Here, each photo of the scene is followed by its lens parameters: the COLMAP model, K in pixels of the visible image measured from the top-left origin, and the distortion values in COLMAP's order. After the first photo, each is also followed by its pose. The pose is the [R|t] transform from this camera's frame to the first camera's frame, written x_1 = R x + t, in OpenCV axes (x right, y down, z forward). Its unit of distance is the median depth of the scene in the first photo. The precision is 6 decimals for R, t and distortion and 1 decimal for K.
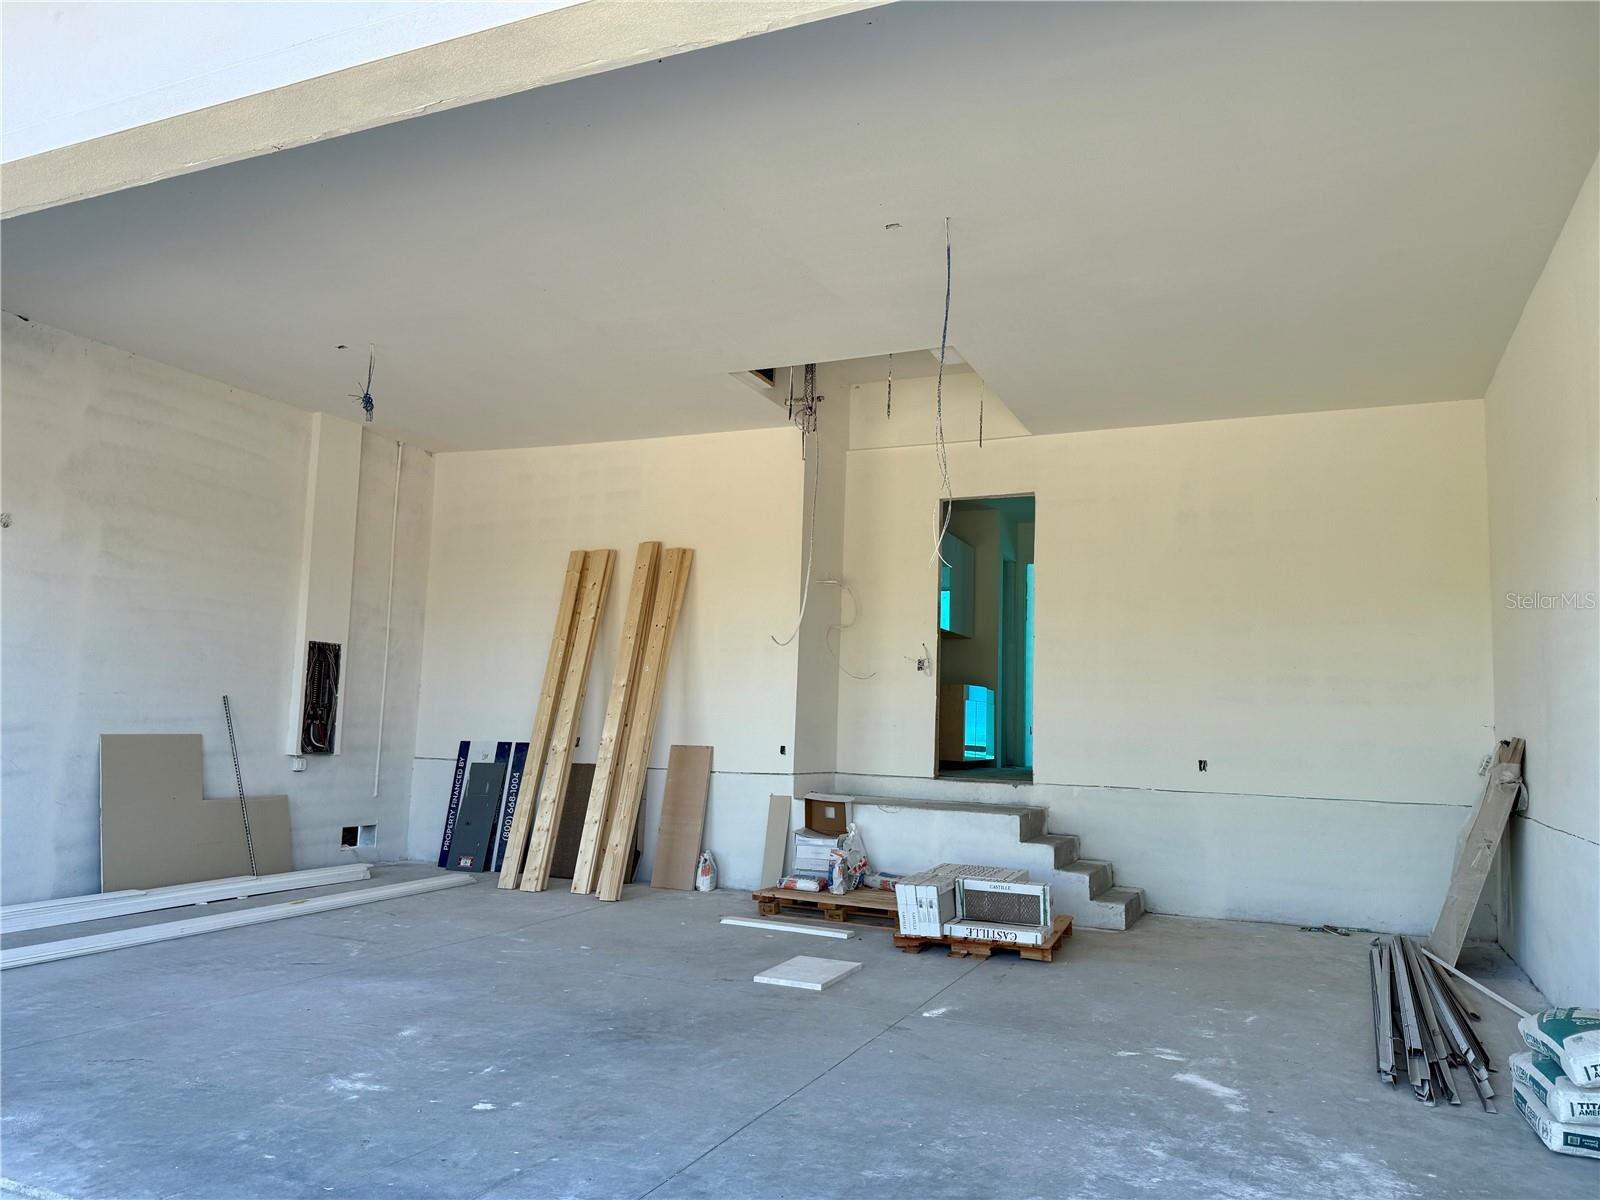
lens RADIAL K [[1123.3, 0, 799.6], [0, 1123.3, 602.0], [0, 0, 1]] dist [0.006617, 0.000985]
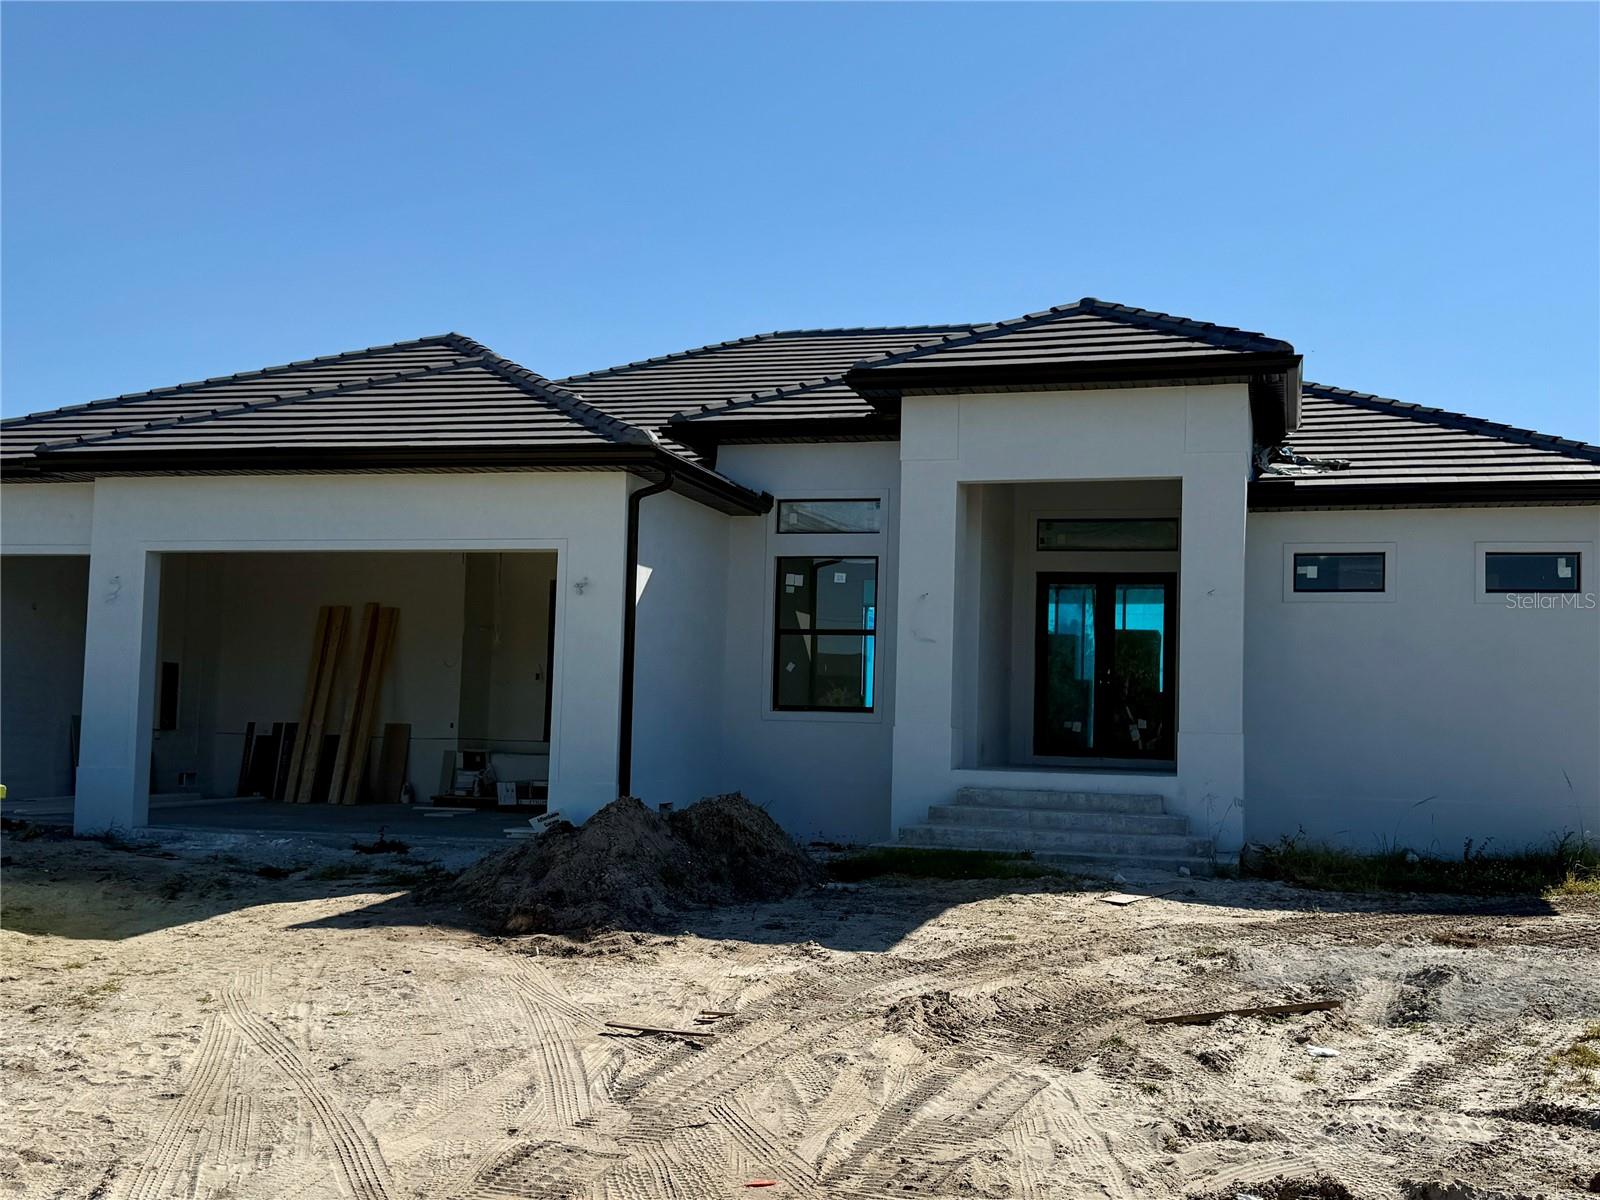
lens RADIAL K [[1123.3, 0, 782.7], [0, 1123.3, 663.2], [0, 0, 1]] dist [0.006617, 0.000985]
pose [[0.974028, 0.004186, 0.226391, 0.092059], [-0.017451, 0.998243, 0.056627, -0.075949], [-0.225756, -0.059107, 0.972389, -0.843524]]
